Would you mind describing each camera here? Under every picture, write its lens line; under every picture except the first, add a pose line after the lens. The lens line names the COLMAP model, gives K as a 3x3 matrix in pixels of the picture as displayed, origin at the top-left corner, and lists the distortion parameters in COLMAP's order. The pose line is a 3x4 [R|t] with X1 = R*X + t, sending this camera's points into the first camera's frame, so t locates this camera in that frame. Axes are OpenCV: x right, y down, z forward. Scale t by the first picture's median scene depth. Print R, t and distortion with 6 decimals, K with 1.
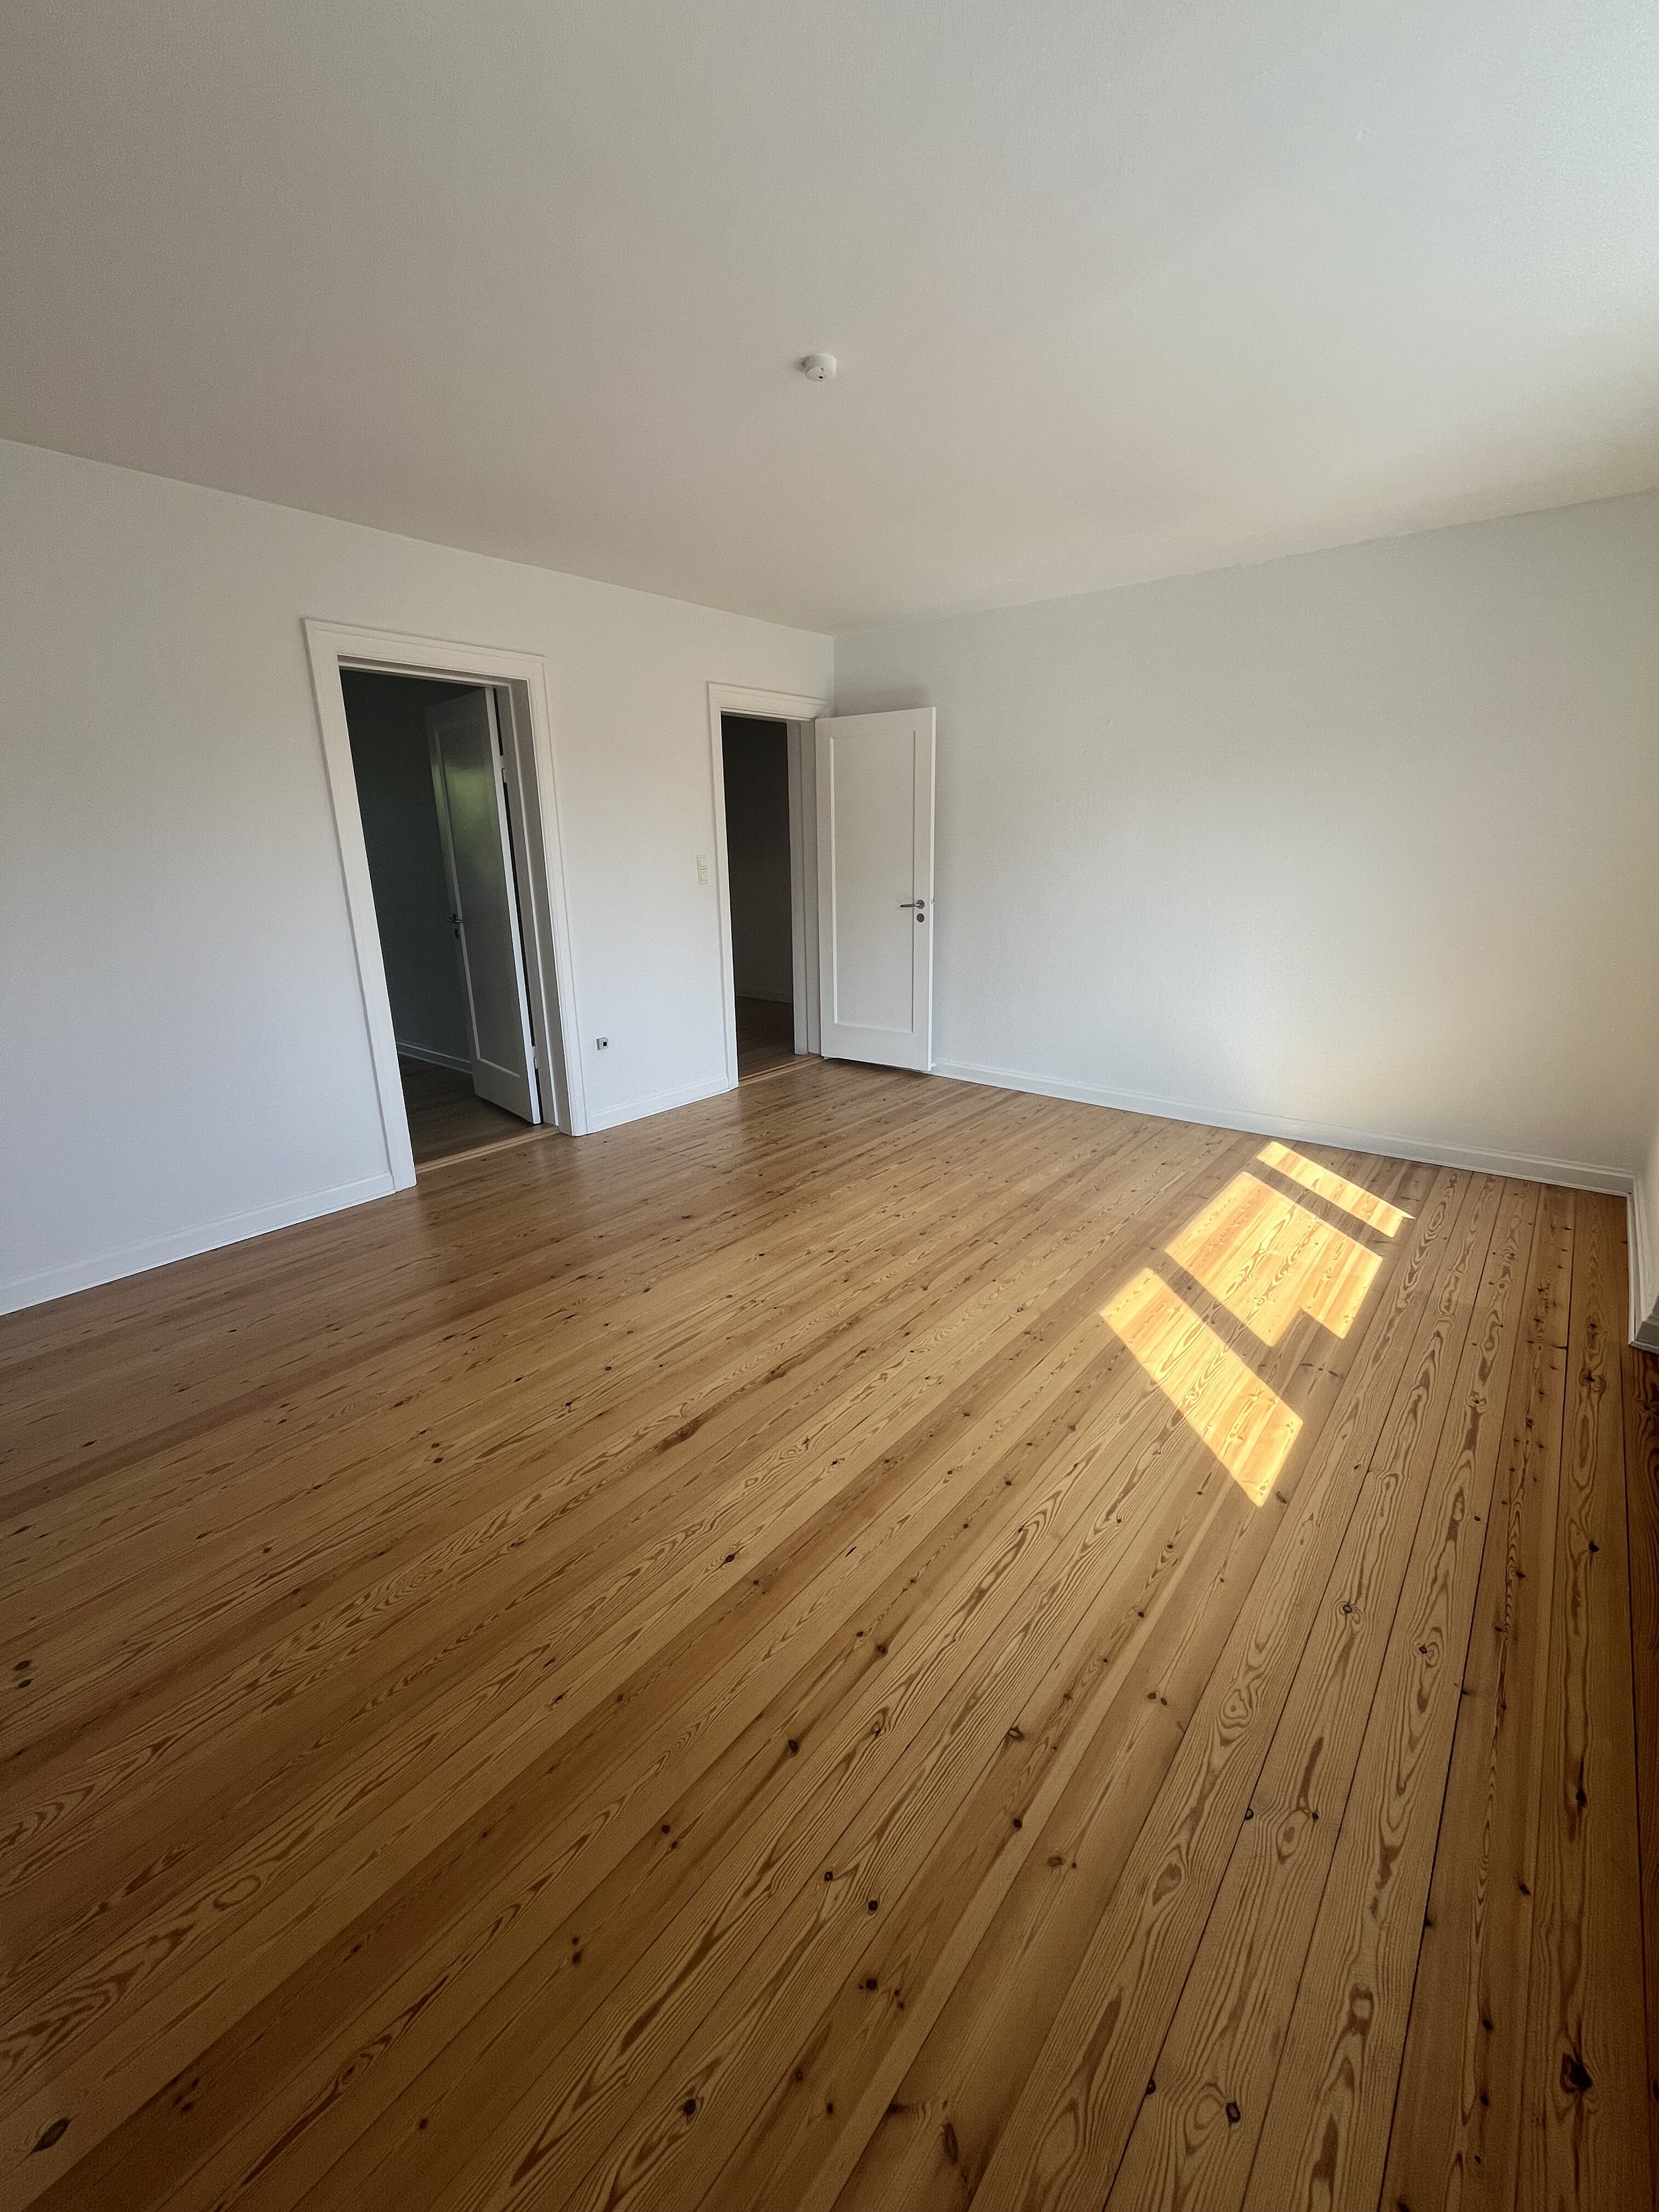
lens RADIAL K [[892.7, 0, 829.3], [0, 892.7, 1102.7], [0, 0, 1]] dist [-0.005061, -0.000250]
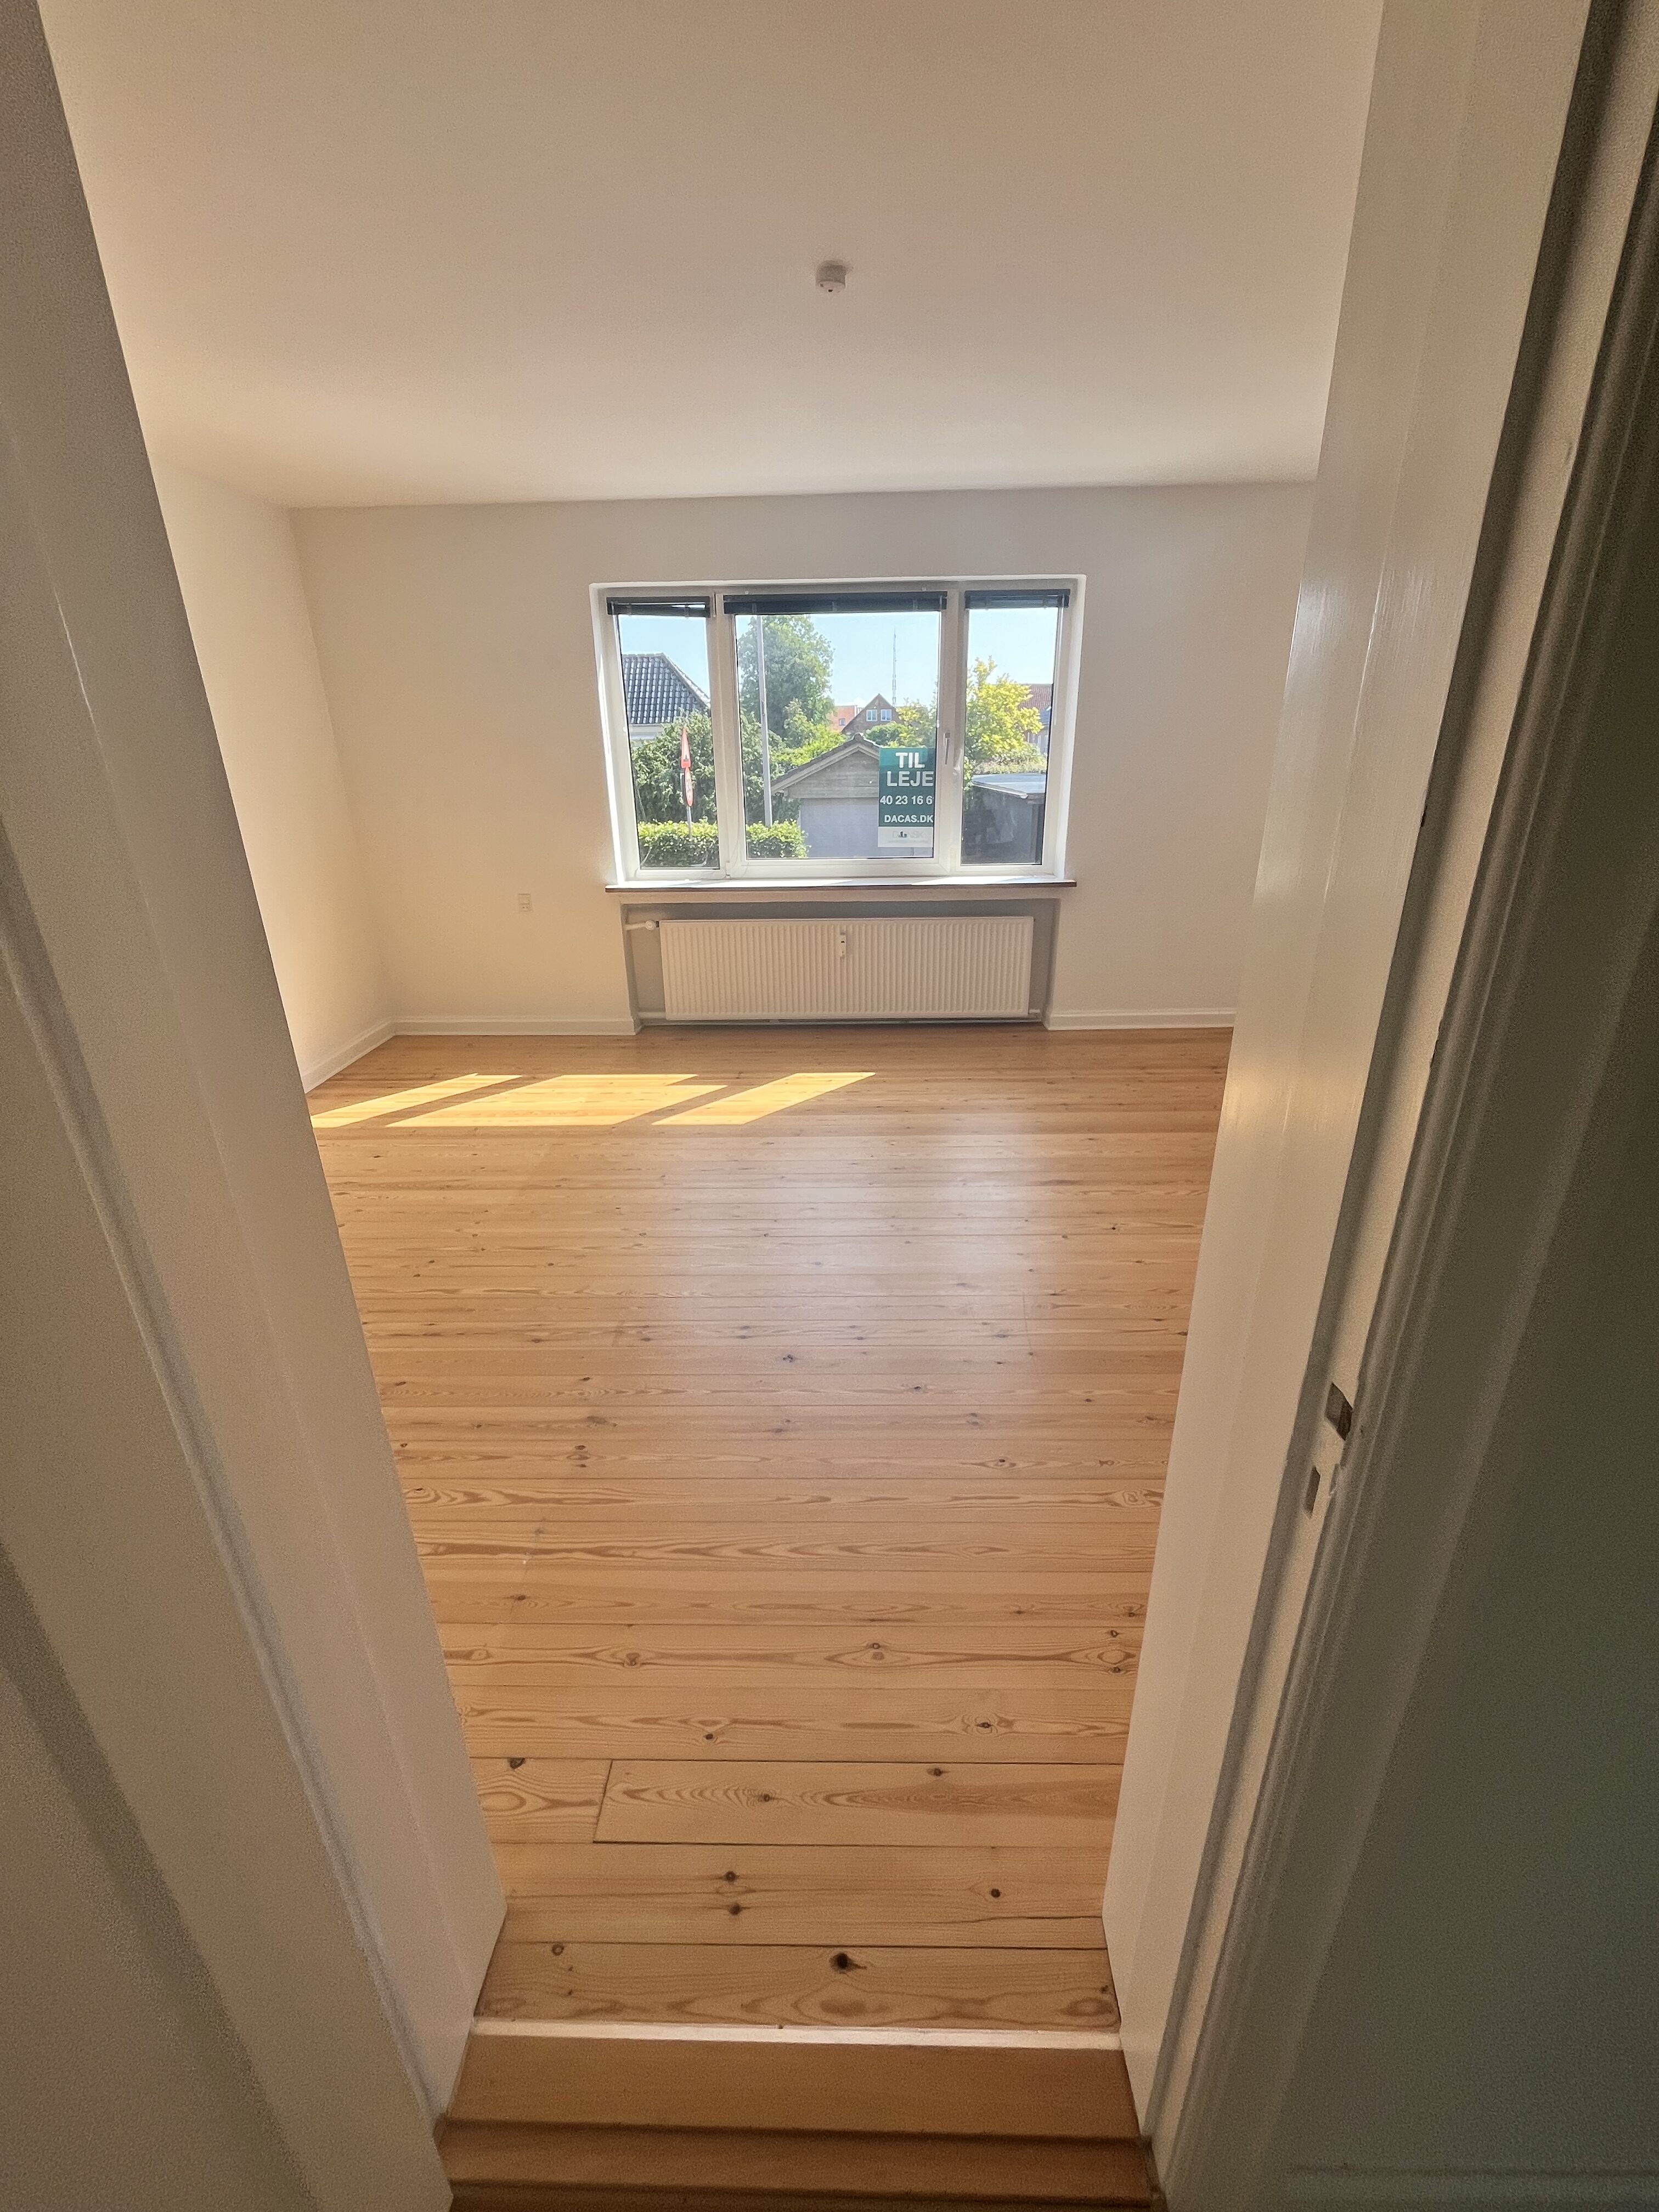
lens RADIAL K [[892.7, 0, 830.5], [0, 892.7, 1104.3], [0, 0, 1]] dist [-0.005061, -0.000250]
pose [[-0.619917, -0.264886, 0.738606, -0.668073], [0.249083, 0.826183, 0.505350, -0.381427], [-0.744084, 0.497250, -0.446186, 1.281596]]
